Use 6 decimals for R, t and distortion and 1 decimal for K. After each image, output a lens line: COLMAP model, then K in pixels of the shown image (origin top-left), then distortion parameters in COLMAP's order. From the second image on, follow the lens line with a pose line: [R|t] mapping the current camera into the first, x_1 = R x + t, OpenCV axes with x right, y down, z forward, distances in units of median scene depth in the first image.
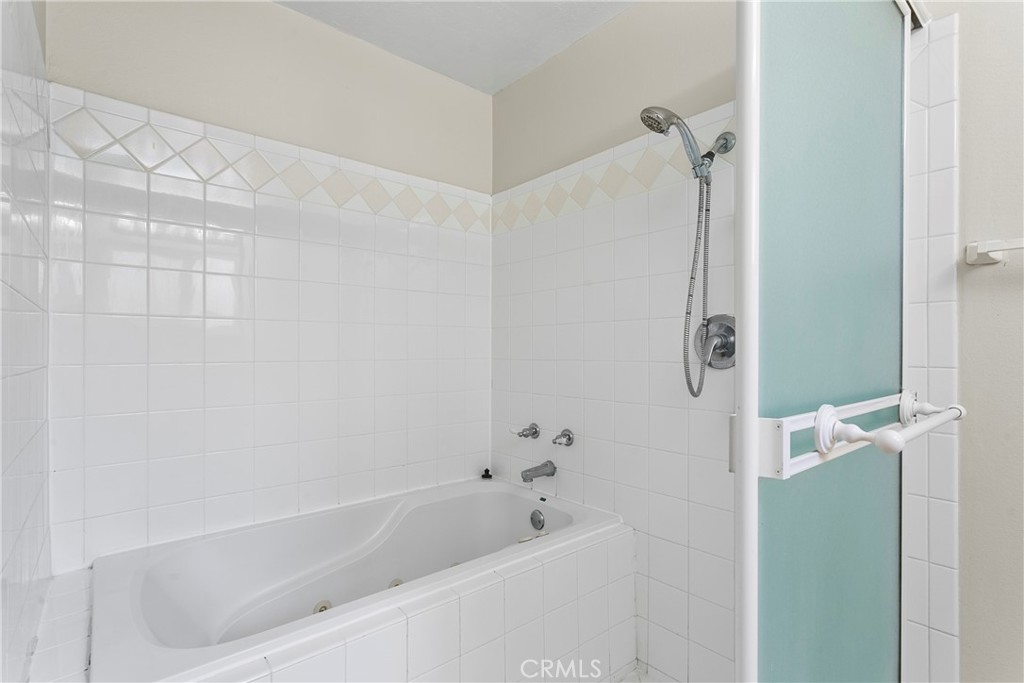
lens RADIAL K [[493.7, 0, 510.5], [0, 493.7, 346.0], [0, 0, 1]] dist [-0.000138, 0.001824]
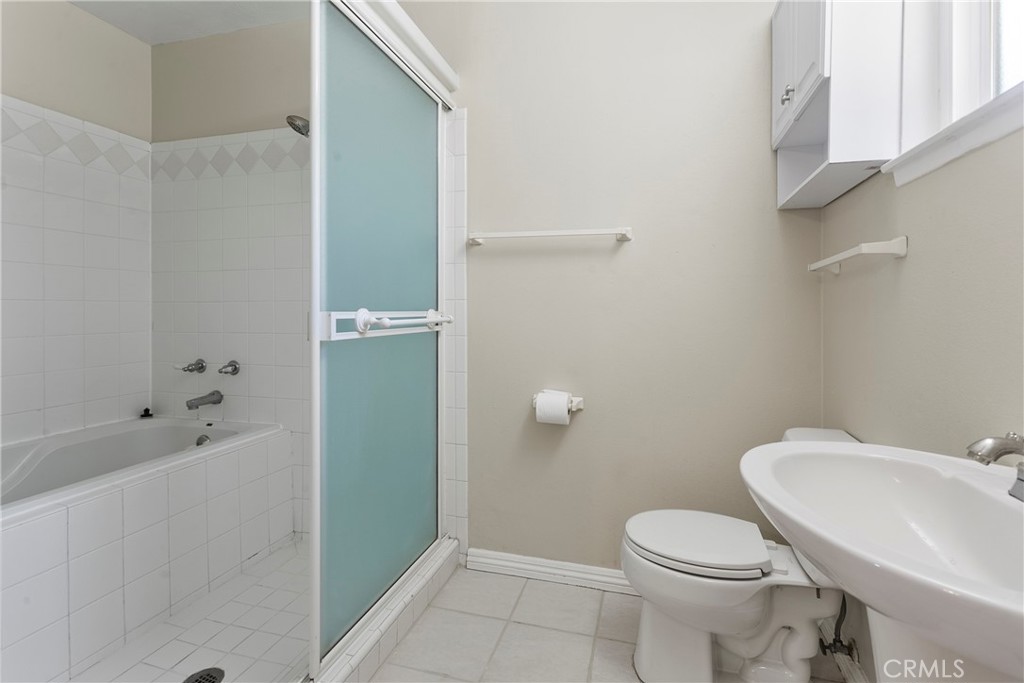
lens RADIAL K [[493.3, 0, 515.7], [0, 493.3, 312.7], [0, 0, 1]] dist [-0.000691, 0.002626]
pose [[0.823759, -0.003699, 0.566929, 0.004095], [-0.006275, 0.999858, 0.015642, 0.033381], [-0.566906, -0.016443, 0.823618, -0.336034]]
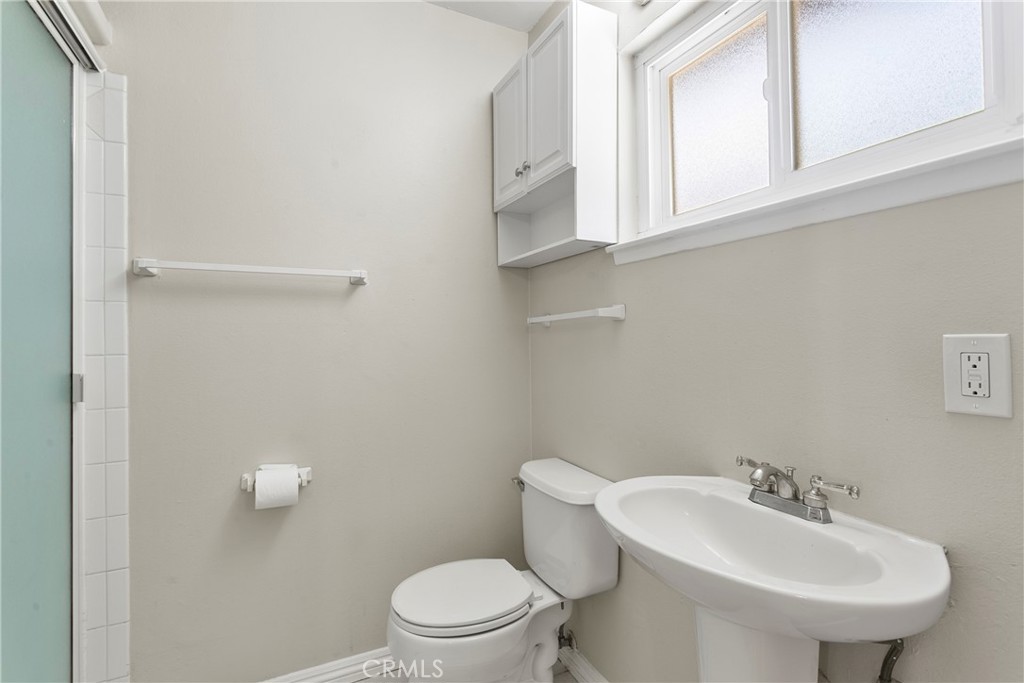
lens RADIAL K [[493.3, 0, 507.8], [0, 493.3, 332.4], [0, 0, 1]] dist [-0.000691, 0.002626]
pose [[0.234955, 0.002477, 0.972003, -0.052739], [0.001817, 0.999994, -0.002987, -0.003777], [-0.972005, 0.002468, 0.234949, -0.133287]]
